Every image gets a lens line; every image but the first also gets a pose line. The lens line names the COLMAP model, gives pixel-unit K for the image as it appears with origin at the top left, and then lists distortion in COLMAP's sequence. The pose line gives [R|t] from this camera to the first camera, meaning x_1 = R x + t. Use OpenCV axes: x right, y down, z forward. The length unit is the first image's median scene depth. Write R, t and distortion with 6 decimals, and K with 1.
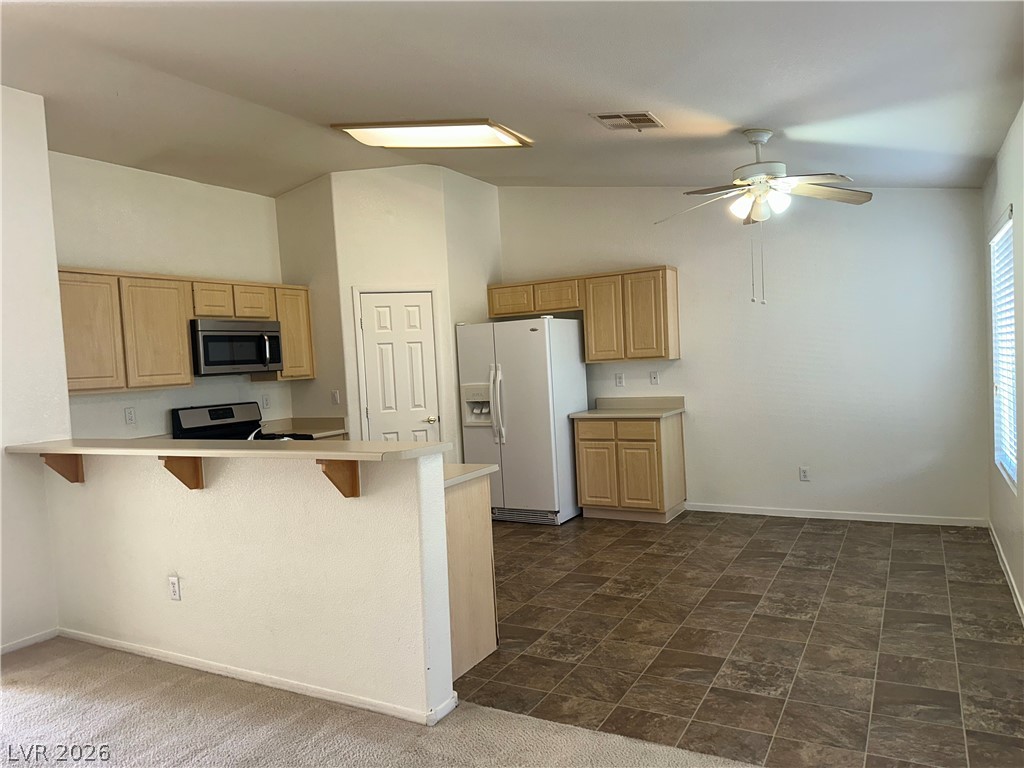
lens RADIAL K [[721.6, 0, 524.7], [0, 721.6, 388.4], [0, 0, 1]] dist [0.191059, -0.271739]
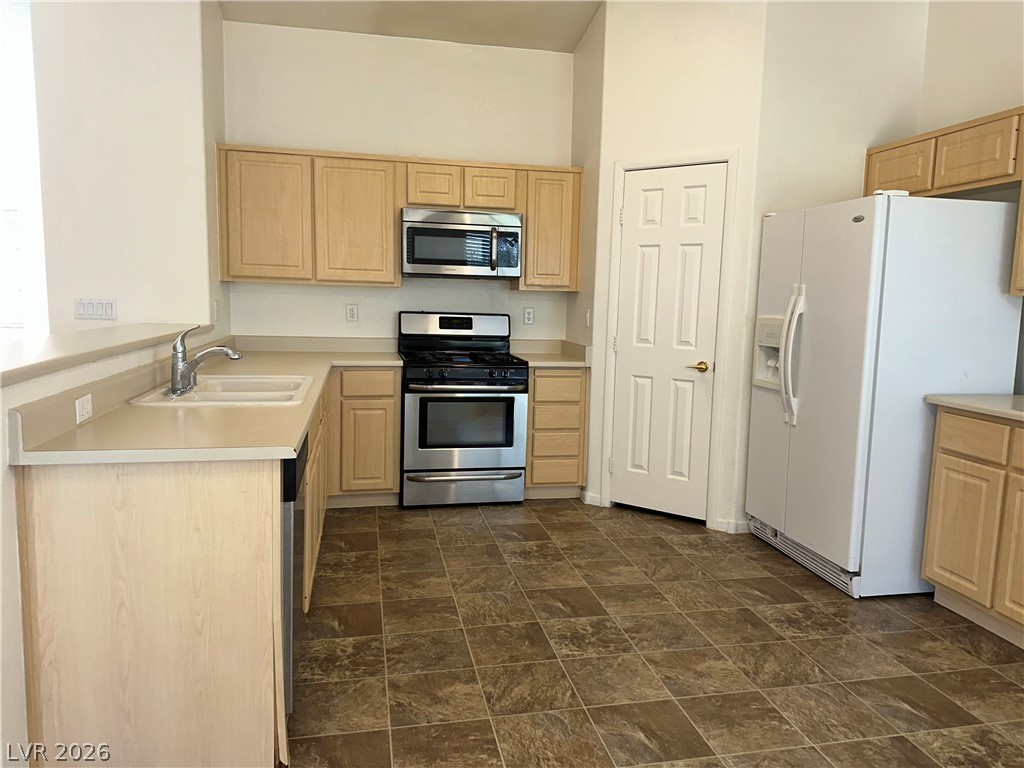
lens RADIAL K [[719.9, 0, 512.0], [0, 719.9, 384.0], [0, 0, 1]] dist [0.070724, -0.088846]
pose [[0.643843, 0.158945, -0.748467, 0.260863], [-0.092213, 0.987175, 0.130315, -0.010499], [0.759581, -0.014884, 0.650242, 0.477875]]
